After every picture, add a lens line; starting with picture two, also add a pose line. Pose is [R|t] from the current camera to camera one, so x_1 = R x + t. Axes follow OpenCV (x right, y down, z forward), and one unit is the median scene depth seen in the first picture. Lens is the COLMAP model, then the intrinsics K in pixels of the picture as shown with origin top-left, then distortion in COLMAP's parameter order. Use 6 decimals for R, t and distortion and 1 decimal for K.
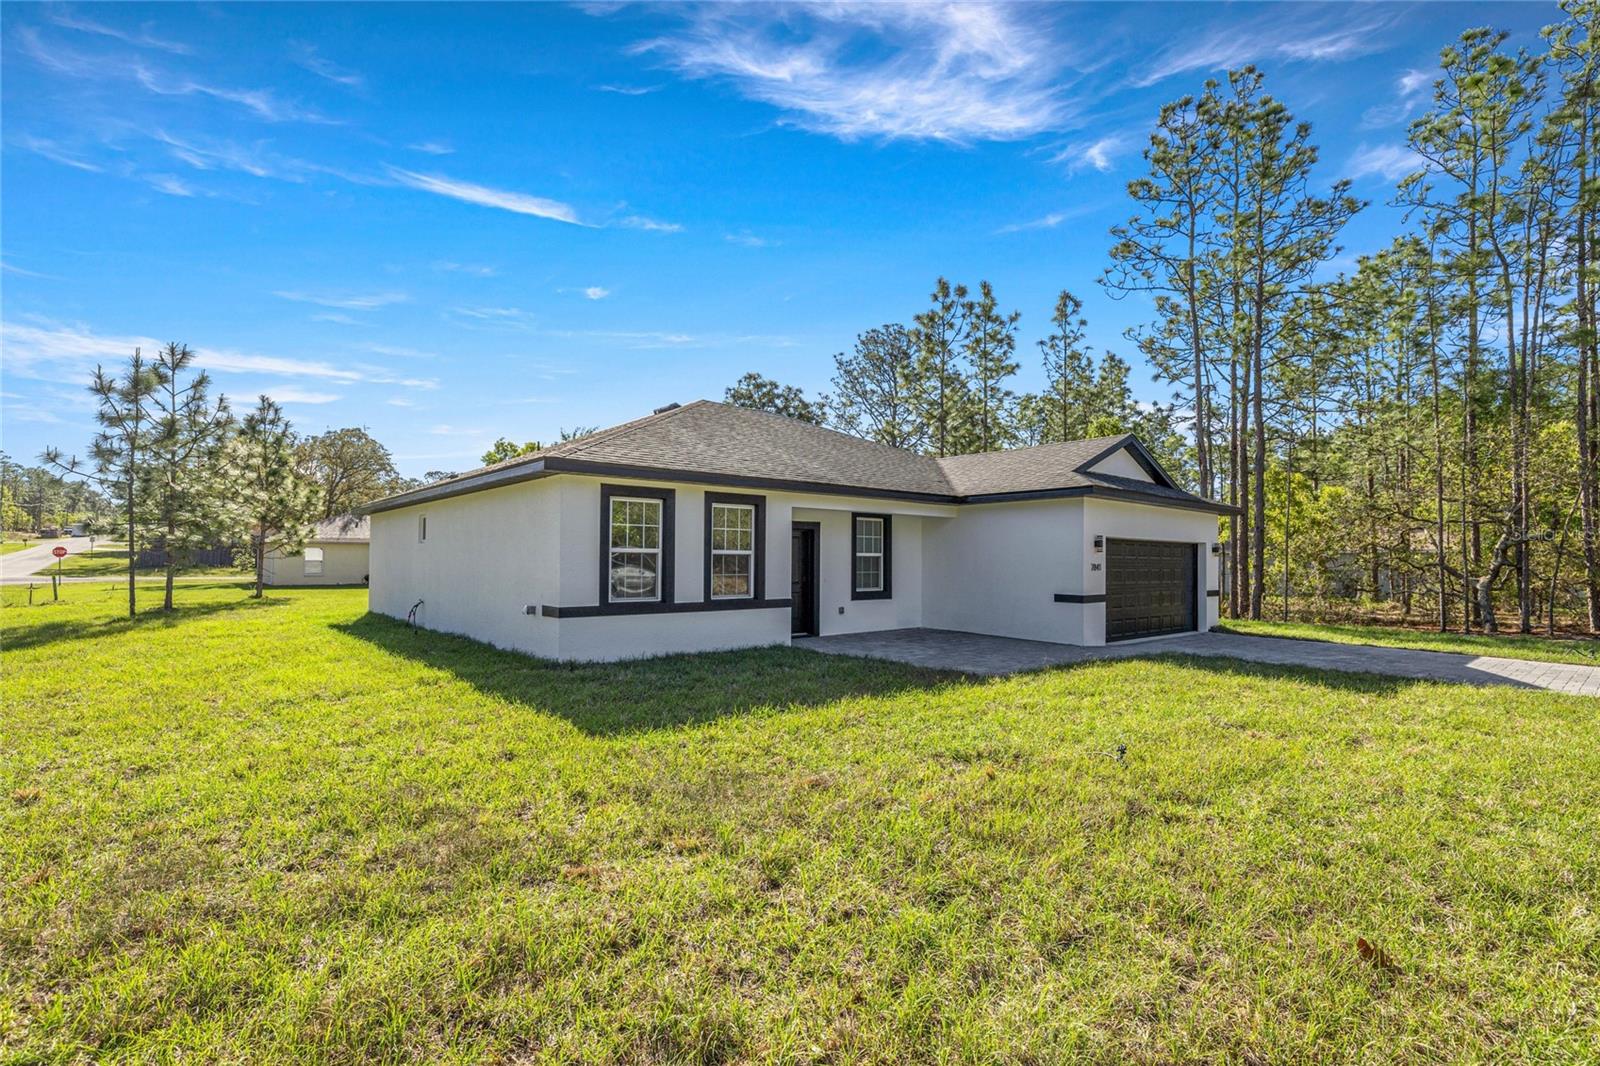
lens RADIAL K [[740.8, 0, 797.0], [0, 740.8, 536.6], [0, 0, 1]] dist [0.000755, 0.000290]
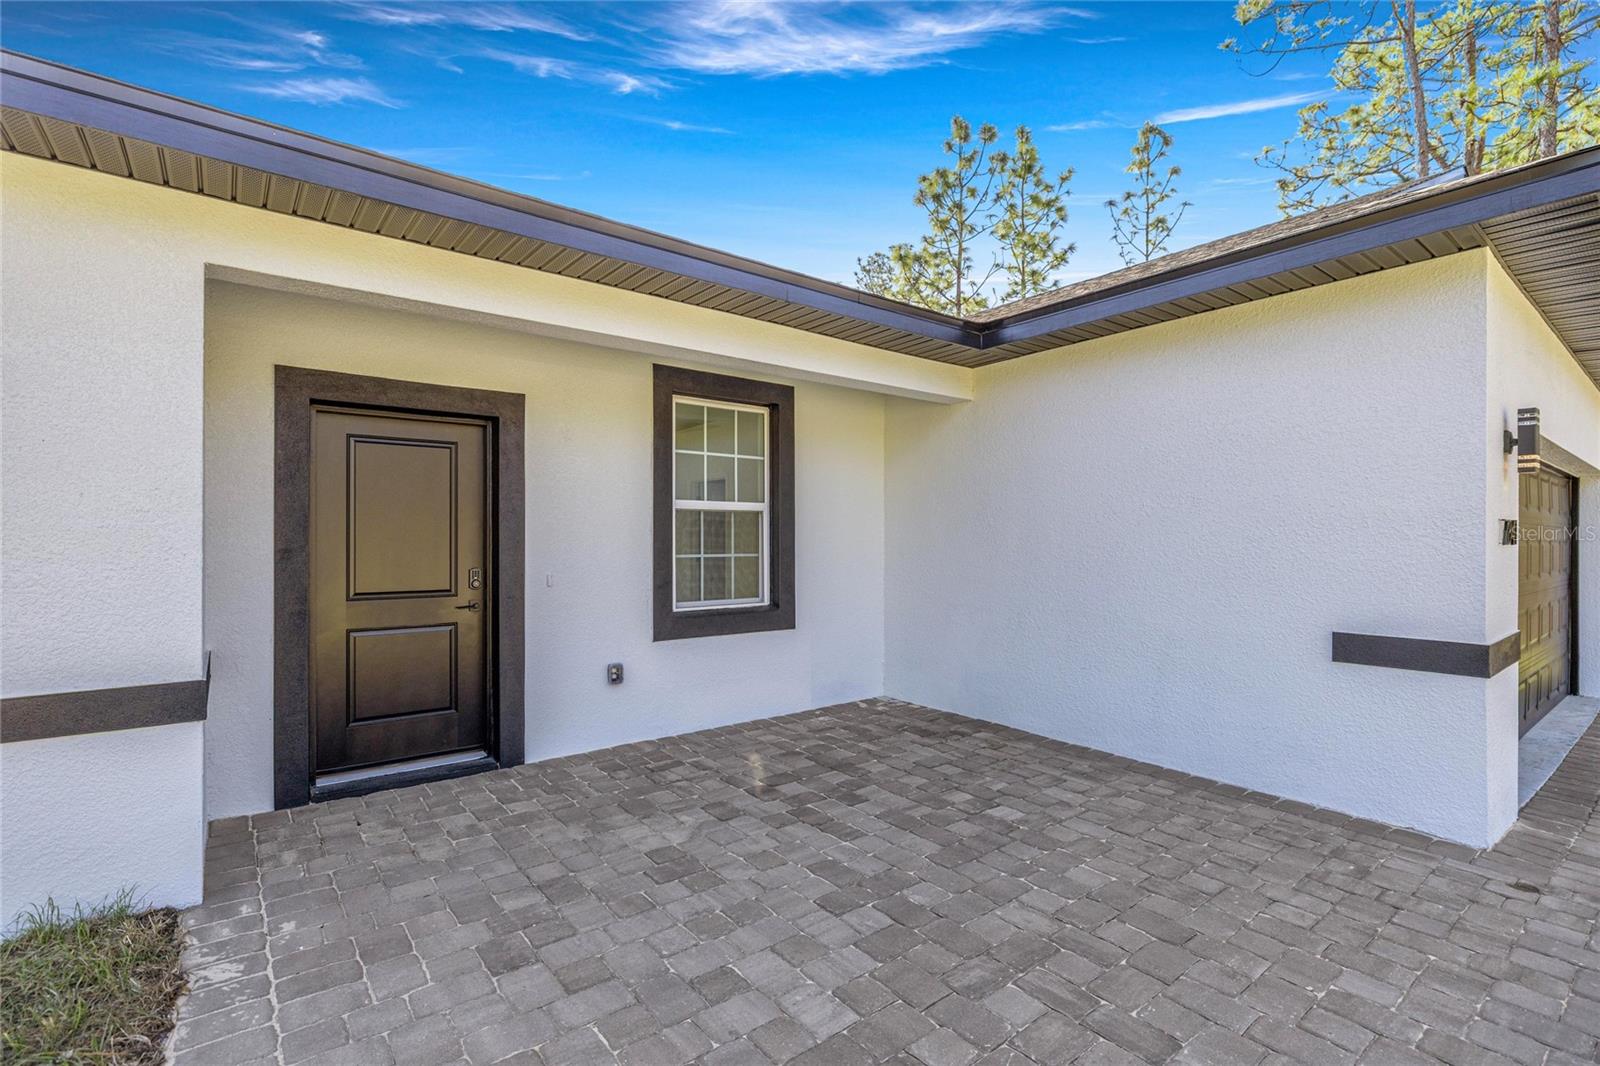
lens RADIAL K [[740.8, 0, 796.9], [0, 740.8, 544.5], [0, 0, 1]] dist [0.000755, 0.000290]
pose [[0.999497, -0.004331, -0.031403, 0.070989], [0.005486, 0.999309, 0.036764, 0.015093], [0.031222, -0.036918, 0.998830, 0.322857]]
